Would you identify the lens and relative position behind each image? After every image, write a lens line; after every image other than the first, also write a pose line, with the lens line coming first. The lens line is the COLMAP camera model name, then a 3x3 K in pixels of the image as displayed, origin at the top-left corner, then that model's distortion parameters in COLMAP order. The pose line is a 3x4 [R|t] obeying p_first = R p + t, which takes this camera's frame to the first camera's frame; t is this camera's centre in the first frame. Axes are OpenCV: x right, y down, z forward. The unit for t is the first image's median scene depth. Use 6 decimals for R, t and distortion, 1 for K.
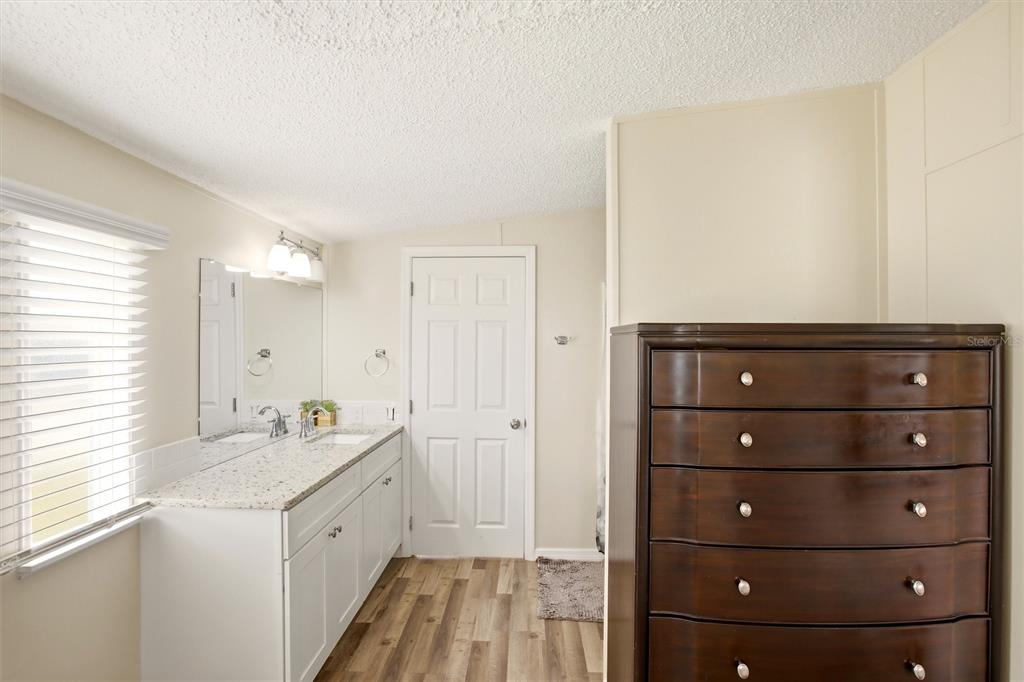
lens RADIAL K [[470.9, 0, 512.0], [0, 470.9, 341.0], [0, 0, 1]] dist [-0.049544, 0.012900]
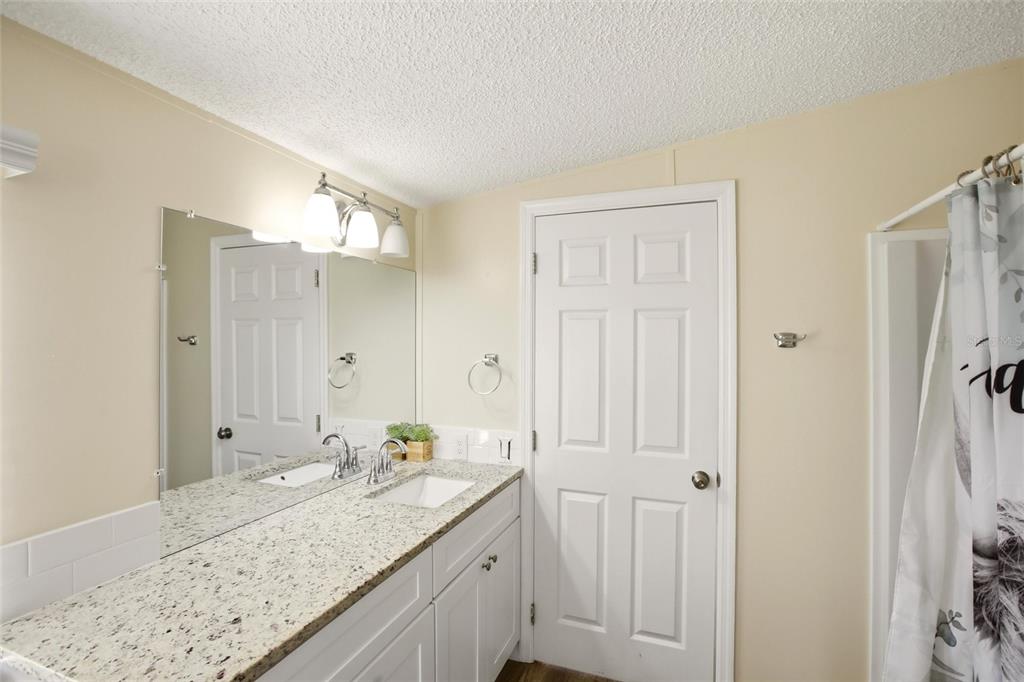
lens RADIAL K [[470.9, 0, 512.0], [0, 470.9, 341.0], [0, 0, 1]] dist [-0.049544, 0.012900]
pose [[0.945493, -0.002418, -0.325634, -0.027560], [0.002254, 0.999997, -0.000881, -0.001008], [0.325635, 0.000099, 0.945495, 0.361752]]
